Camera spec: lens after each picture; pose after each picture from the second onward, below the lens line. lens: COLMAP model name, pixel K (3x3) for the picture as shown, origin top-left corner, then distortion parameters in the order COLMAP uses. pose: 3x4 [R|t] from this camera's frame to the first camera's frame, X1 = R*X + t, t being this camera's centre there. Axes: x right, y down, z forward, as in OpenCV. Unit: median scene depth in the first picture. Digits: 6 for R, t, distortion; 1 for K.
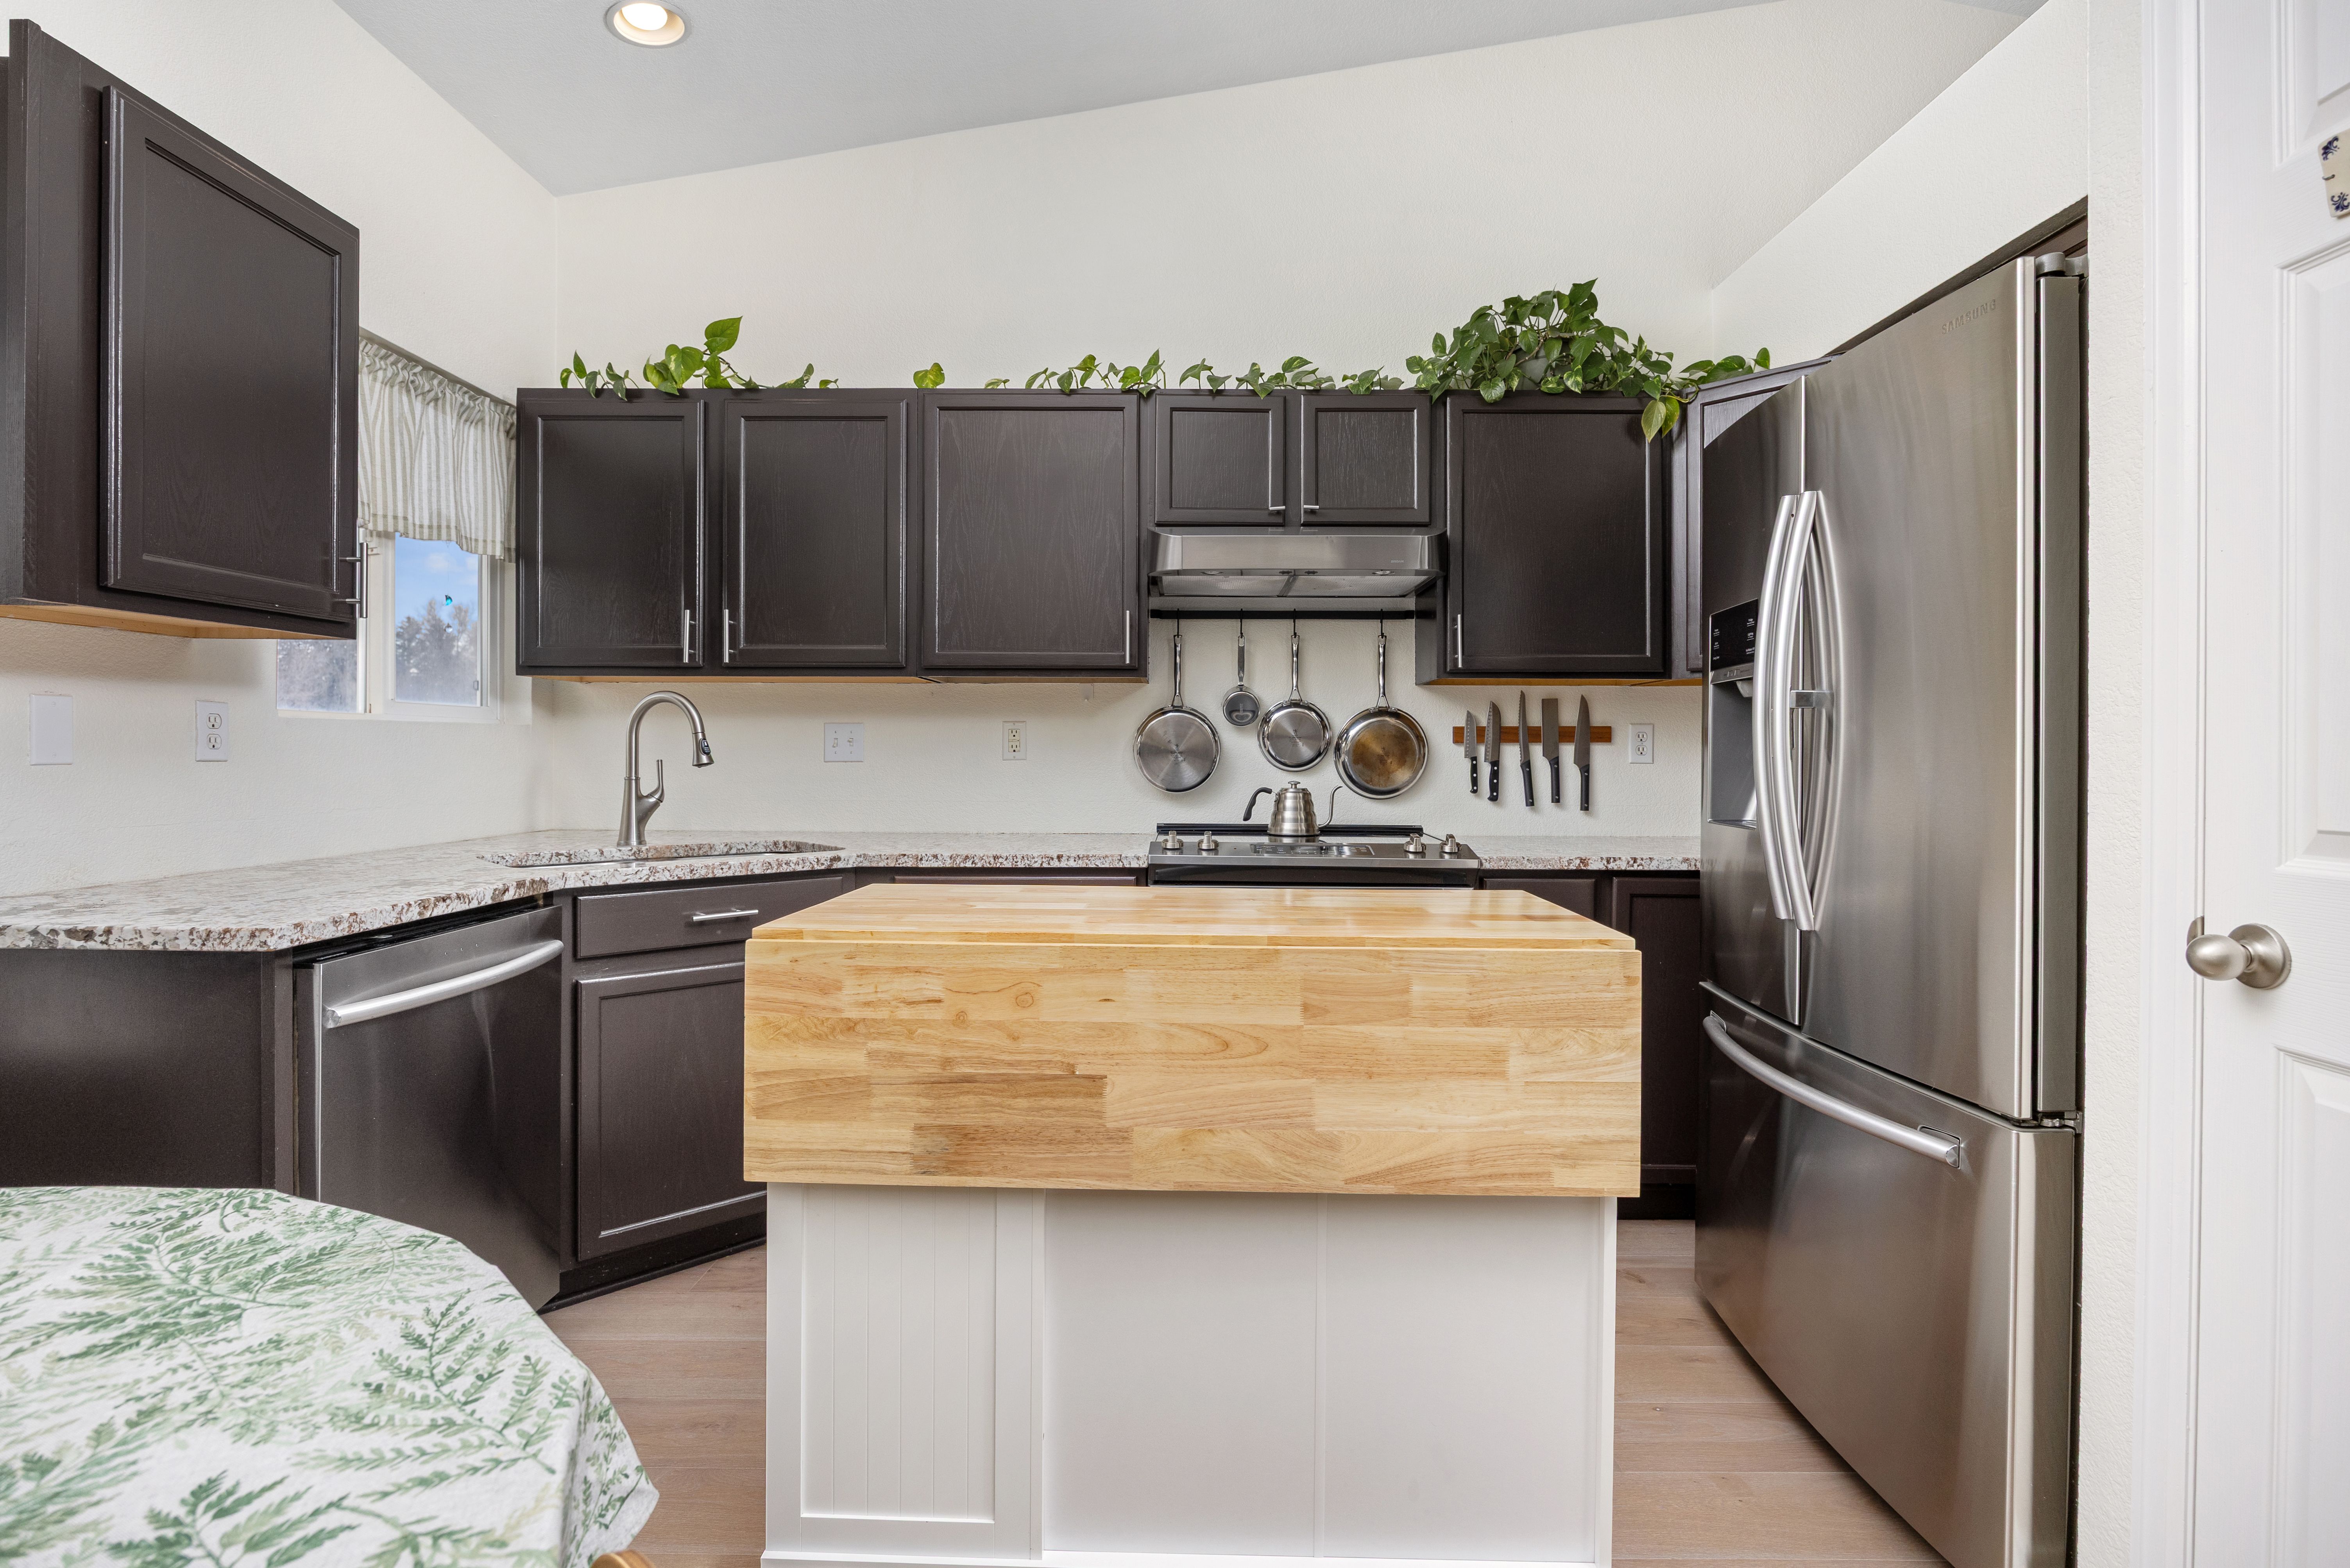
lens RADIAL K [[1106.9, 0, 1178.7], [0, 1106.9, 760.2], [0, 0, 1]] dist [-0.013488, 0.000666]
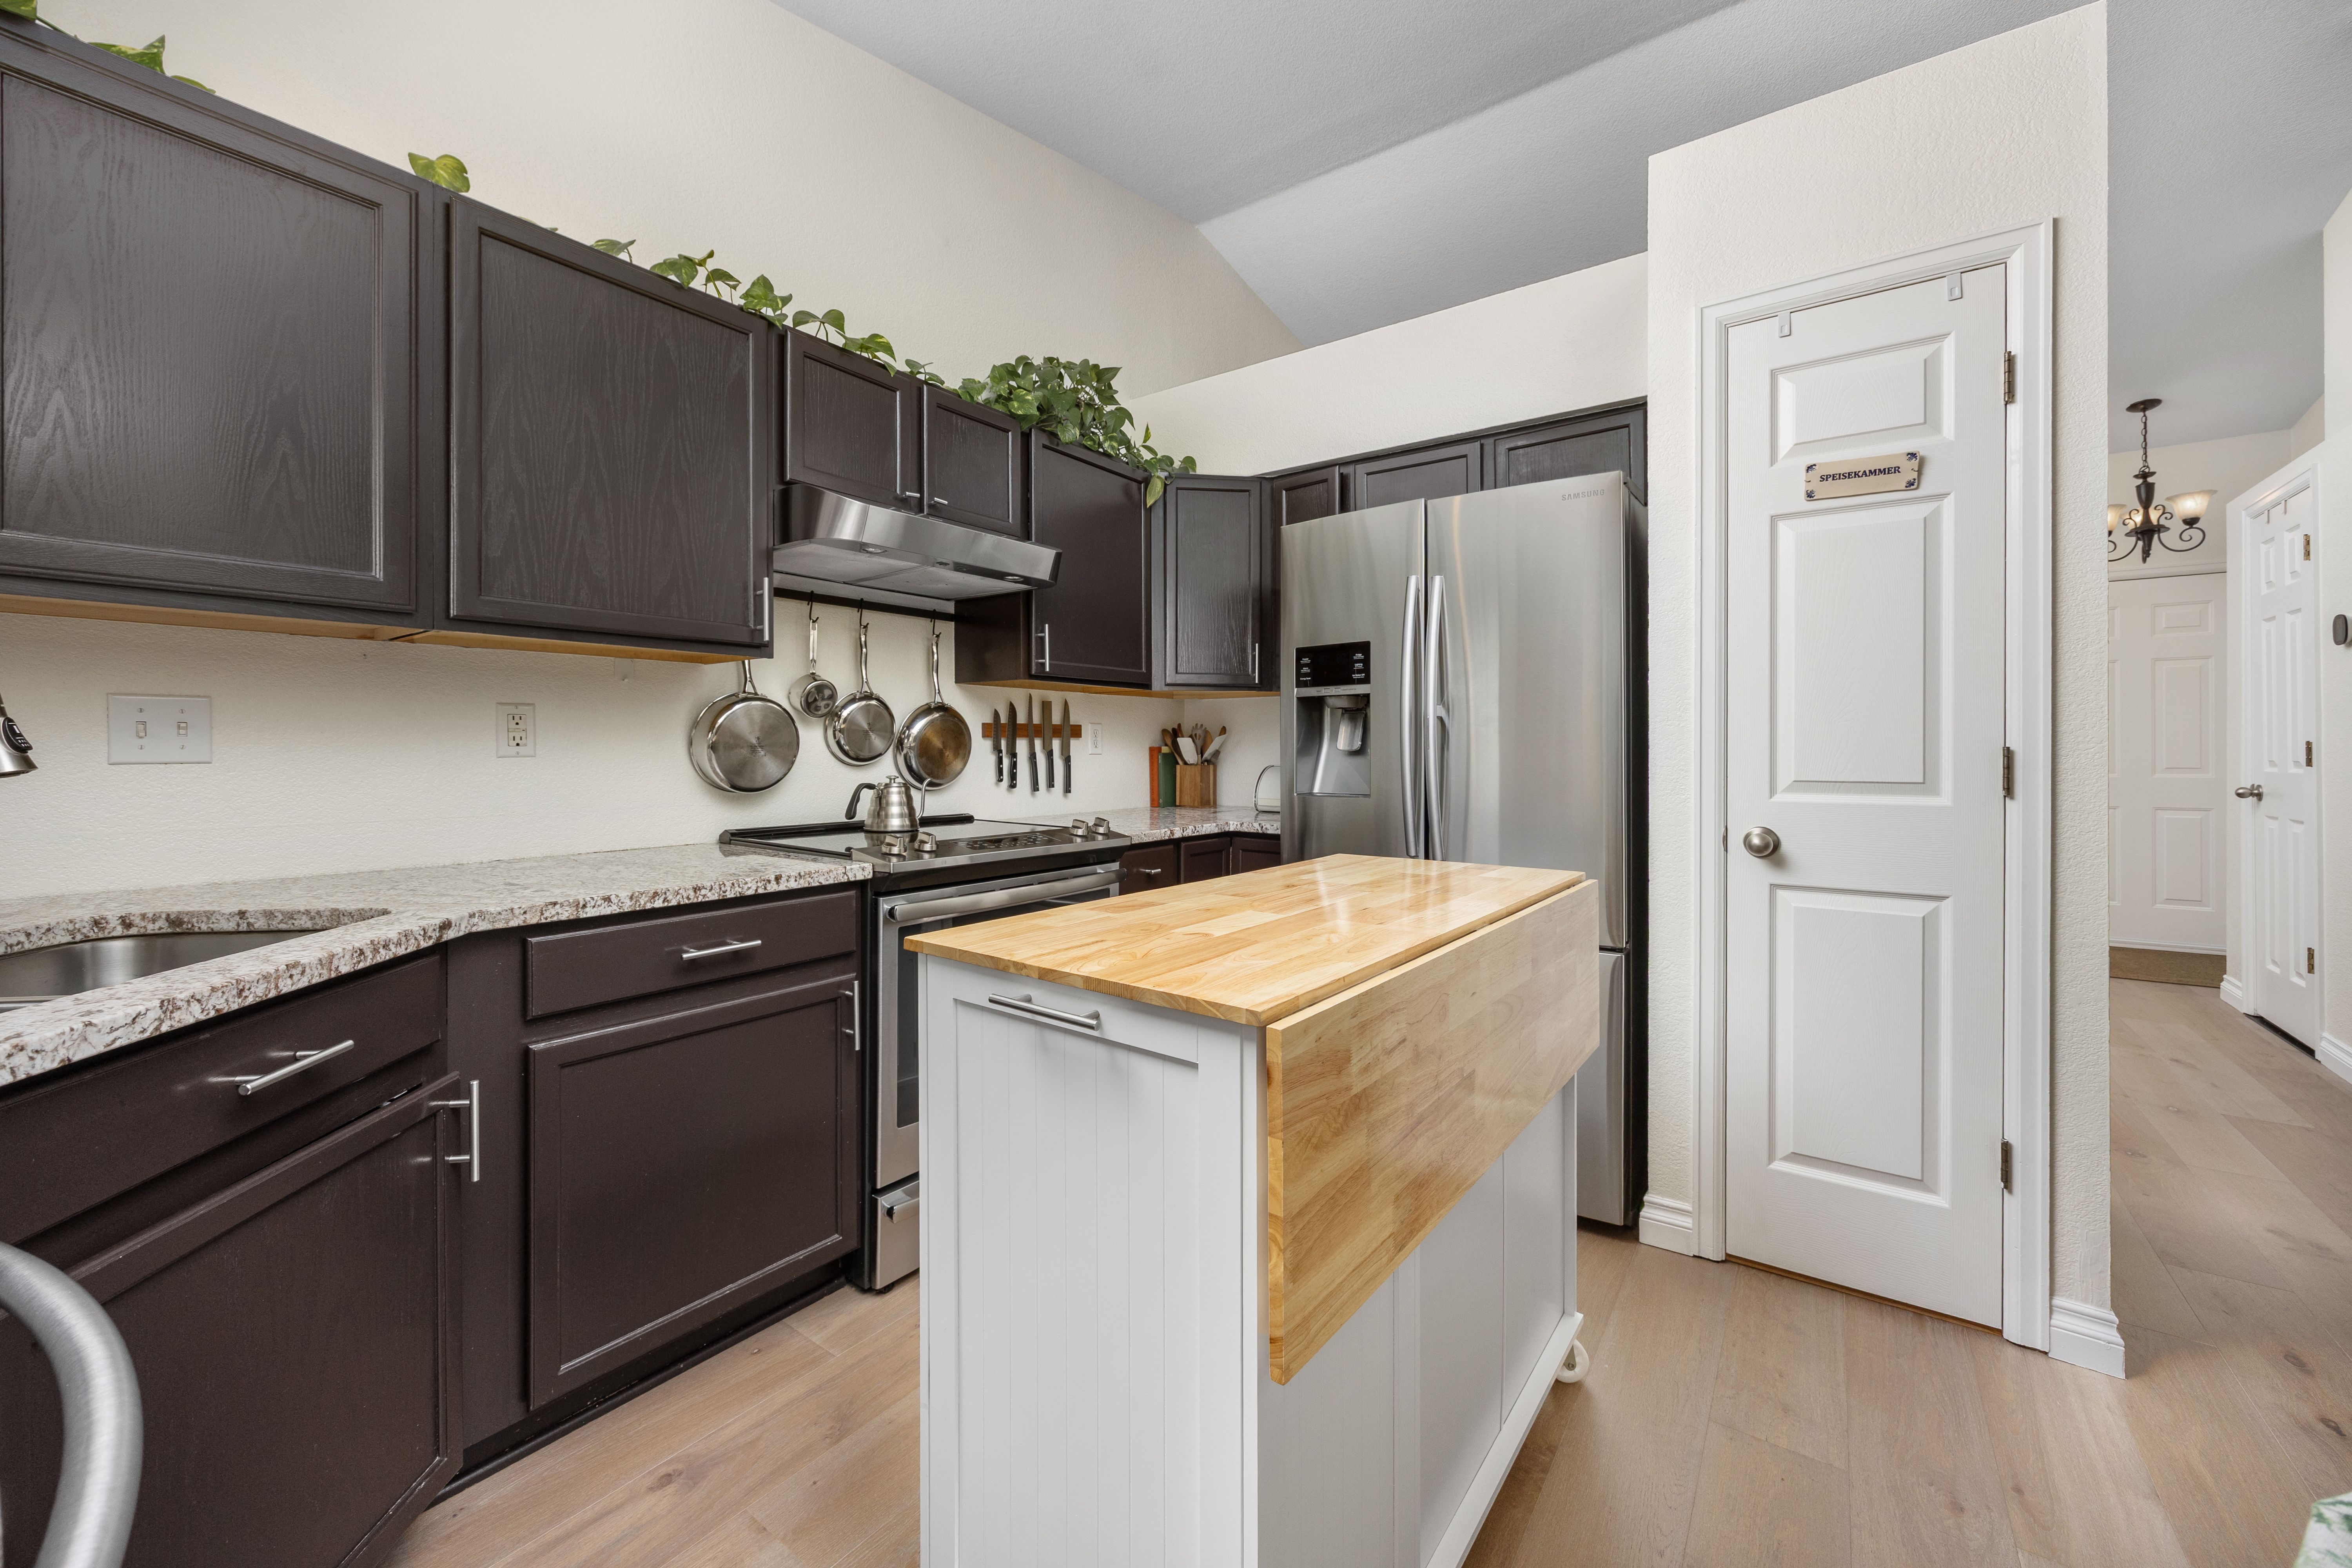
lens RADIAL K [[912.7, 0, 1178.5], [0, 912.7, 754.2], [0, 0, 1]] dist [-0.005615, 0.000242]
pose [[0.586580, -0.008029, 0.809851, -0.417170], [0.006743, 0.999965, 0.005030, -0.002397], [-0.809863, 0.002510, 0.586613, 0.341686]]
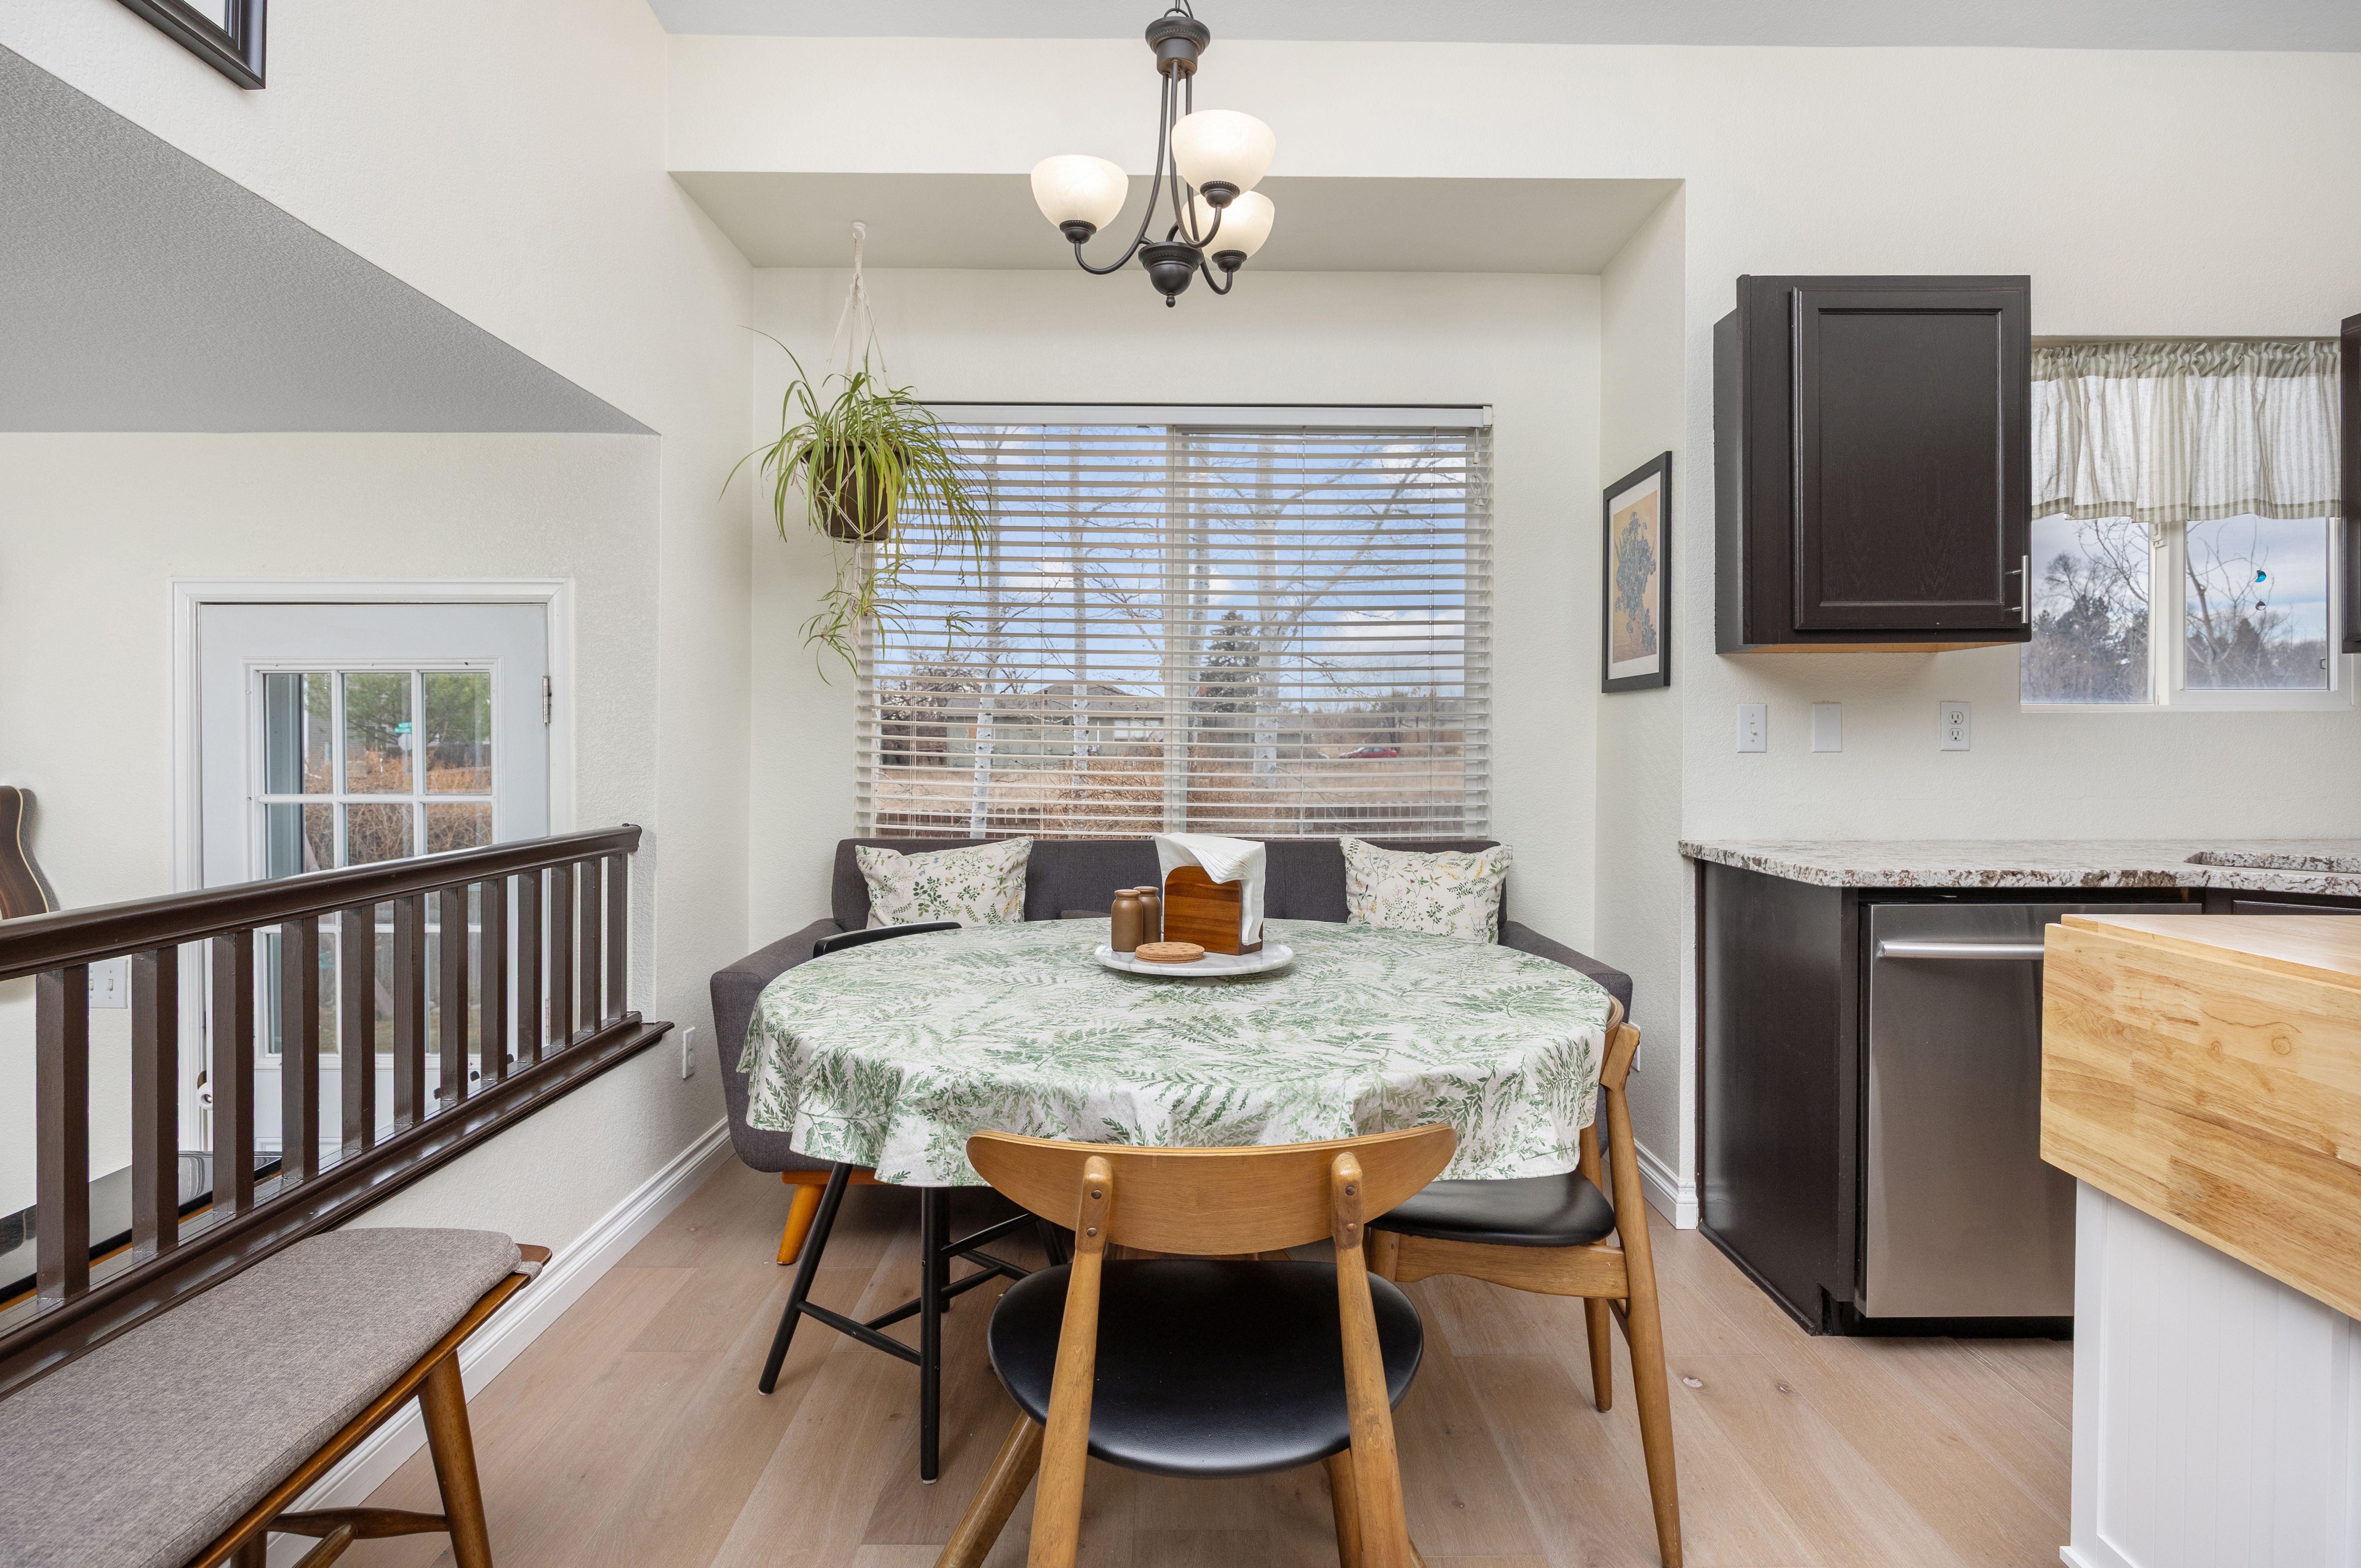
lens RADIAL K [[1214.4, 0, 1196.8], [0, 1214.4, 750.8], [0, 0, 1]] dist [-0.010389, -0.000089]
pose [[0.018559, 0.001337, -0.999827, 0.329573], [-0.005287, 0.999985, 0.001239, 0.003134], [0.999814, 0.005263, 0.018565, 0.090786]]
